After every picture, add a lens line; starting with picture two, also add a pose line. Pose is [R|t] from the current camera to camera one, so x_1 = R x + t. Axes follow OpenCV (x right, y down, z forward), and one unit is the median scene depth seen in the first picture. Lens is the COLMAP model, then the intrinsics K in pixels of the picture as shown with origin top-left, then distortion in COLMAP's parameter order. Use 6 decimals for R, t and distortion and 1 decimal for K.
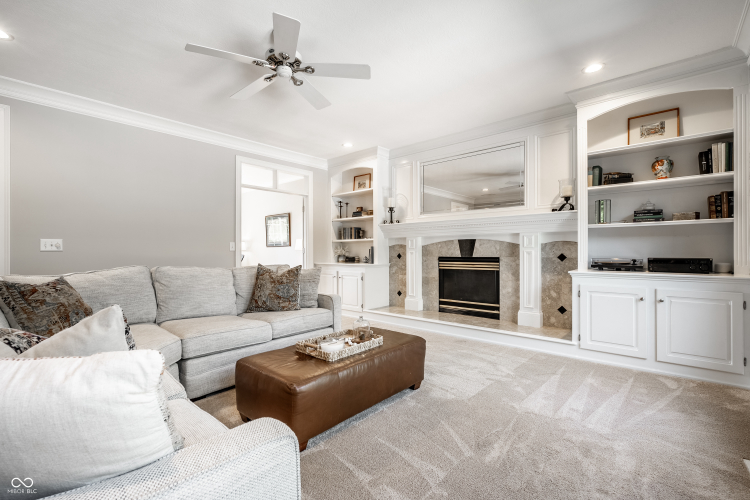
lens RADIAL K [[341.4, 0, 375.0], [0, 341.4, 250.0], [0, 0, 1]] dist [0.001136, -0.000194]
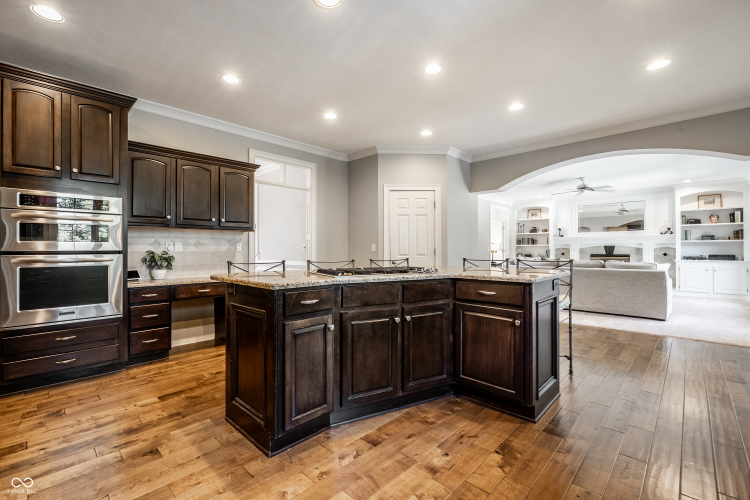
lens RADIAL K [[337.7, 0, 375.0], [0, 337.7, 250.0], [0, 0, 1]] dist [0.001321, 0.001083]
pose [[0.999899, 0.002589, -0.014010, -1.498243], [-0.002566, 0.999995, 0.001666, -0.008247], [0.014014, -0.001630, 0.999900, -1.410352]]
